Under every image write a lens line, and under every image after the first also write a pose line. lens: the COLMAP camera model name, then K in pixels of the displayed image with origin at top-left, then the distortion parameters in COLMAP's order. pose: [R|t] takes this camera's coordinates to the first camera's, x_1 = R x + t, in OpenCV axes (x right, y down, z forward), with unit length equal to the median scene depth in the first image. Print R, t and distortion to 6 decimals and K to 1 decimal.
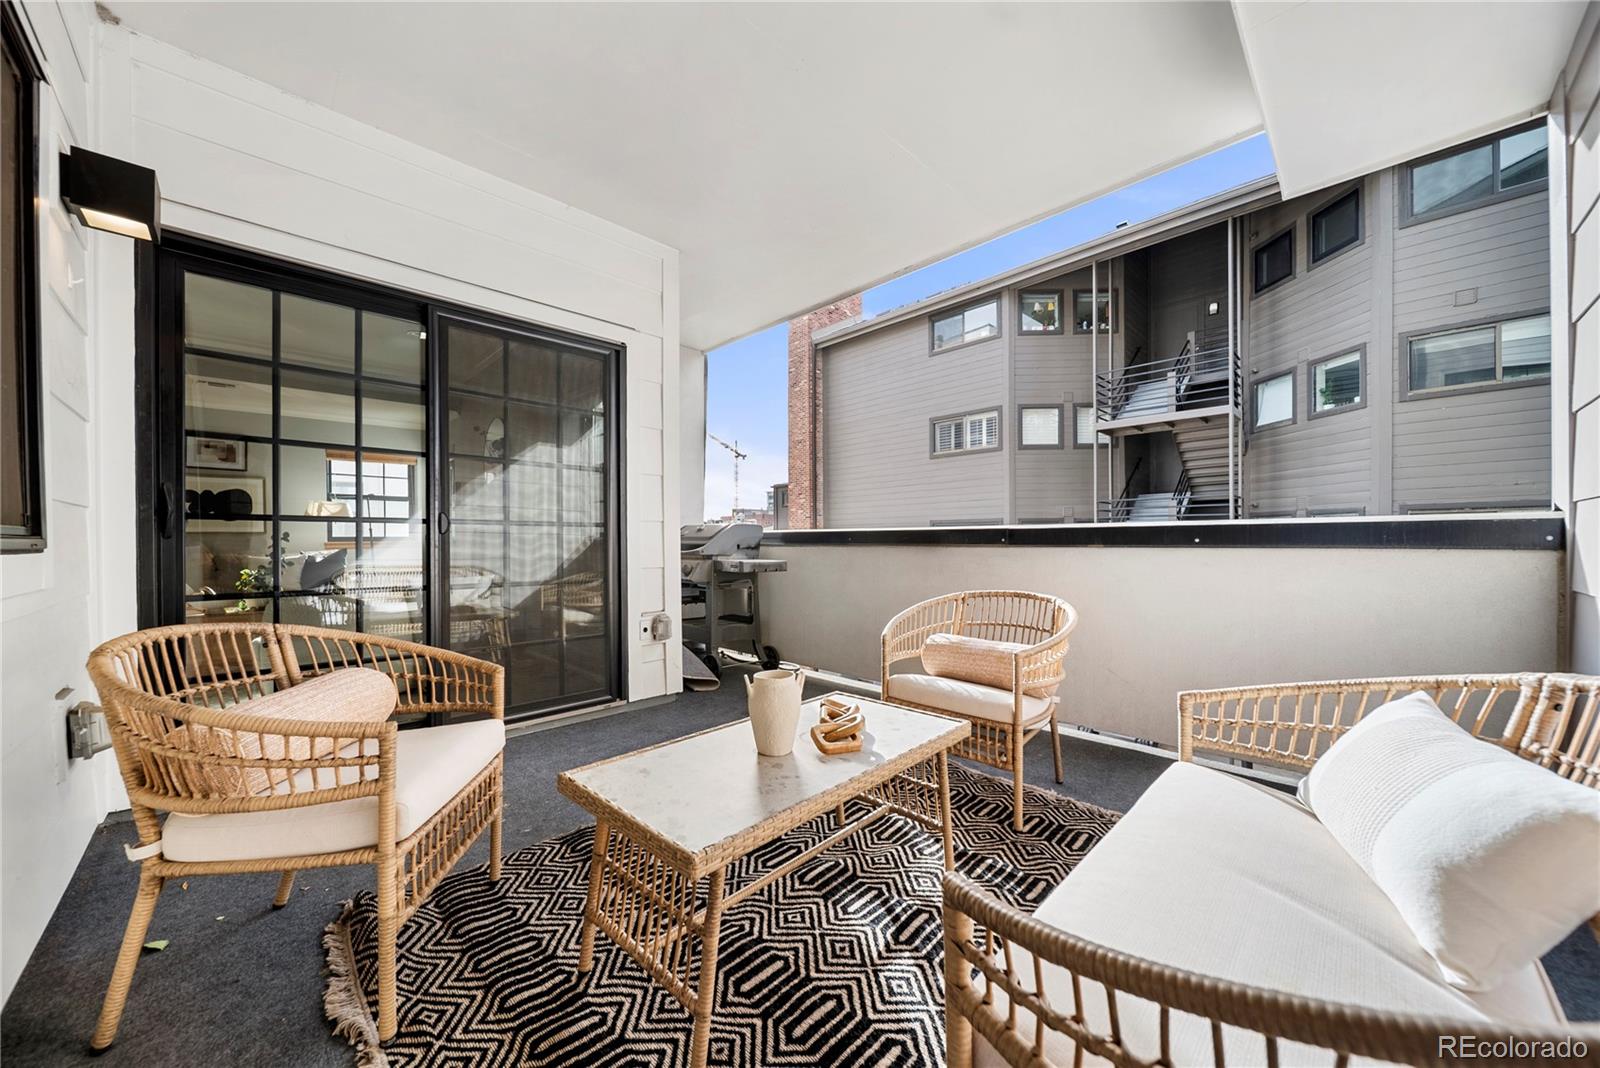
lens RADIAL K [[566.7, 0, 793.1], [0, 566.7, 542.0], [0, 0, 1]] dist [-0.001884, -0.000254]
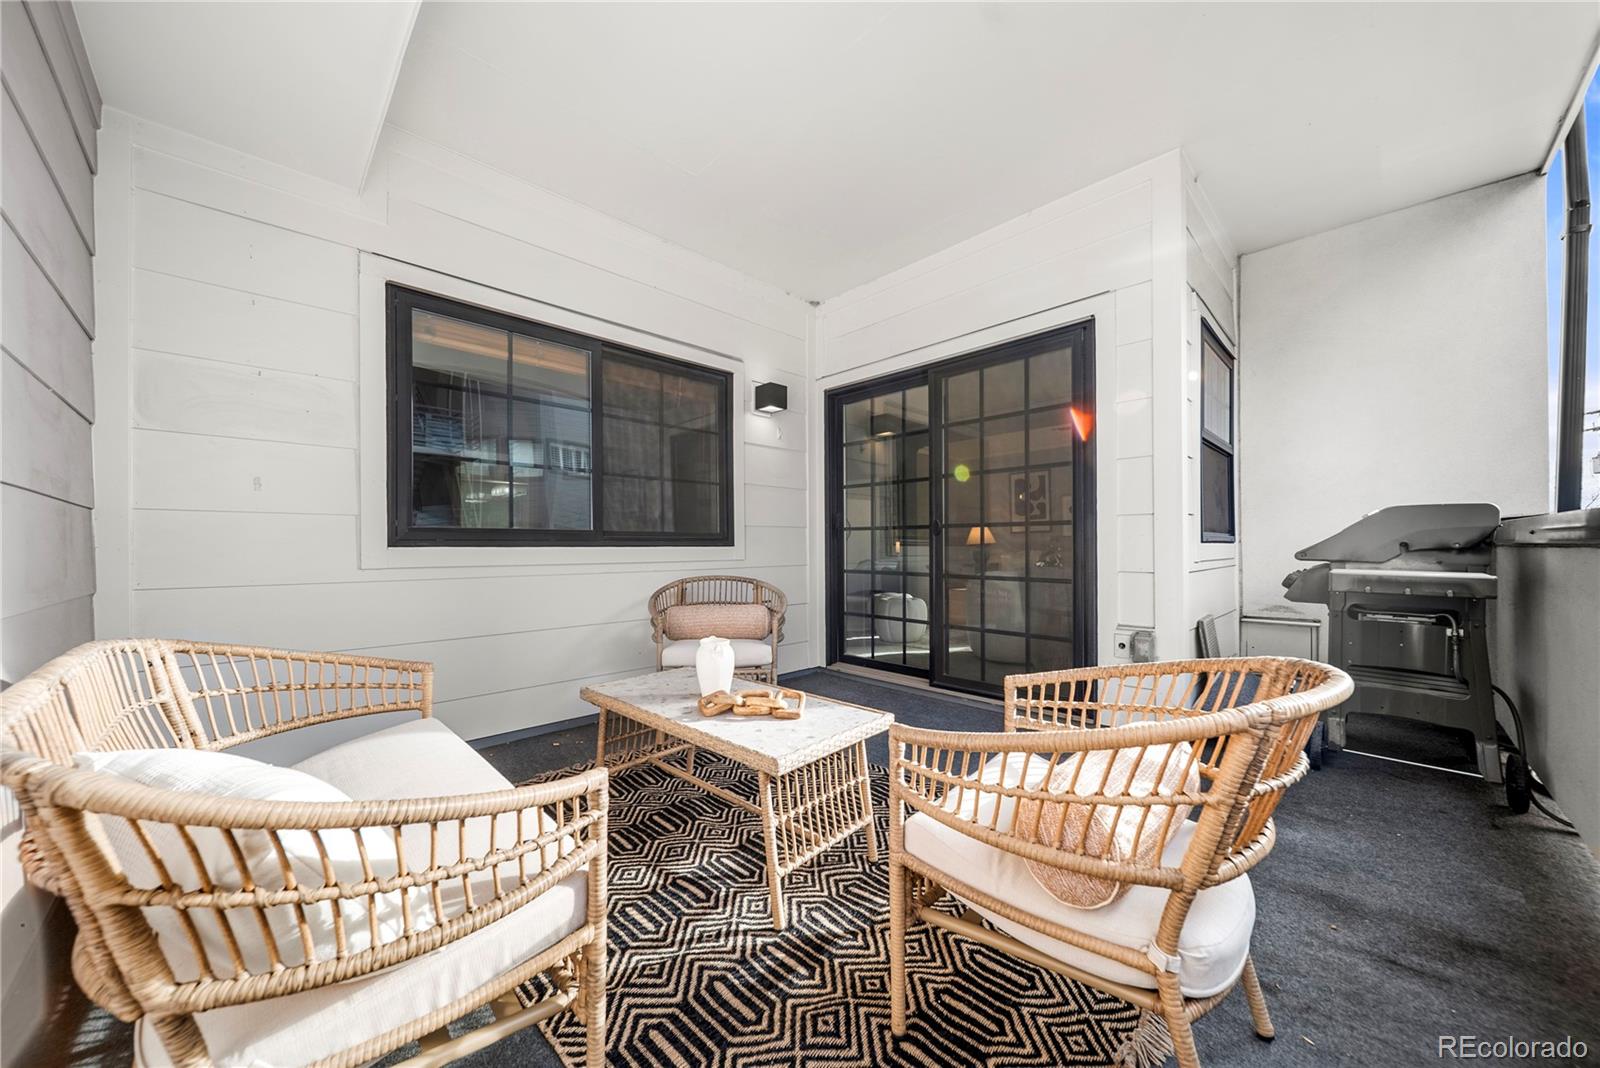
lens RADIAL K [[566.7, 0, 793.1], [0, 566.7, 542.0], [0, 0, 1]] dist [-0.001884, -0.000254]
pose [[-0.000893, -0.004296, -0.999990, 1.156295], [0.004846, 0.999979, -0.004301, 0.010522], [0.999988, -0.004850, -0.000872, 1.057093]]
